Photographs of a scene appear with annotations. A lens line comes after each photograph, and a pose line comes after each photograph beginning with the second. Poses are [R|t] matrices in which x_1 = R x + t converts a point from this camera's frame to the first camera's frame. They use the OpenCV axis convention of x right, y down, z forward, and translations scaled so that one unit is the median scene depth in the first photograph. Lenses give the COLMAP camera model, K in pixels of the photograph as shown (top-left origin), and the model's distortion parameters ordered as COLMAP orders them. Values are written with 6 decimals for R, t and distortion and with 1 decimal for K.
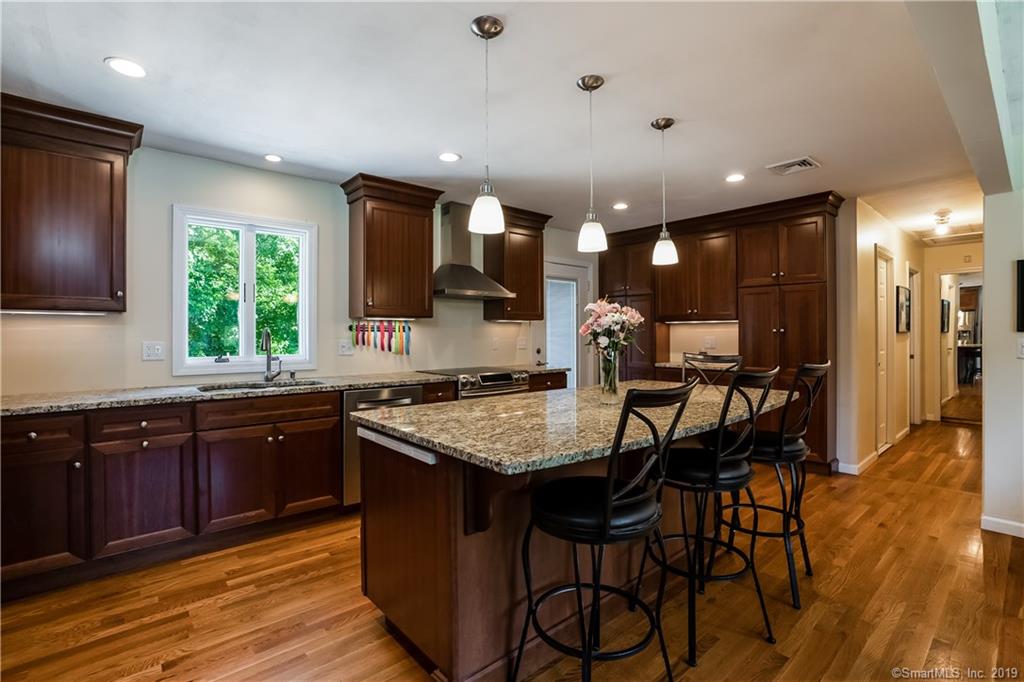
lens RADIAL K [[473.1, 0, 509.0], [0, 473.1, 334.4], [0, 0, 1]] dist [-0.052074, 0.016589]
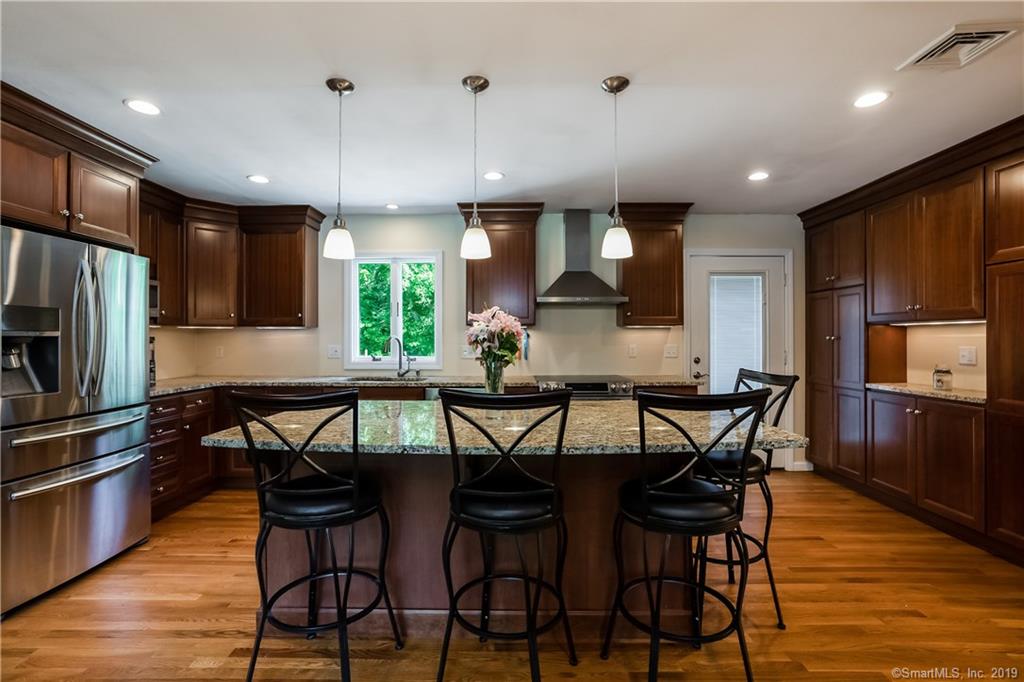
lens RADIAL K [[473.1, 0, 507.4], [0, 473.1, 340.7], [0, 0, 1]] dist [-0.052074, 0.016589]
pose [[0.744995, 0.004704, -0.667054, 0.576520], [-0.001936, 0.999986, 0.004890, -0.007069], [0.667067, -0.002351, 0.744994, 0.214305]]
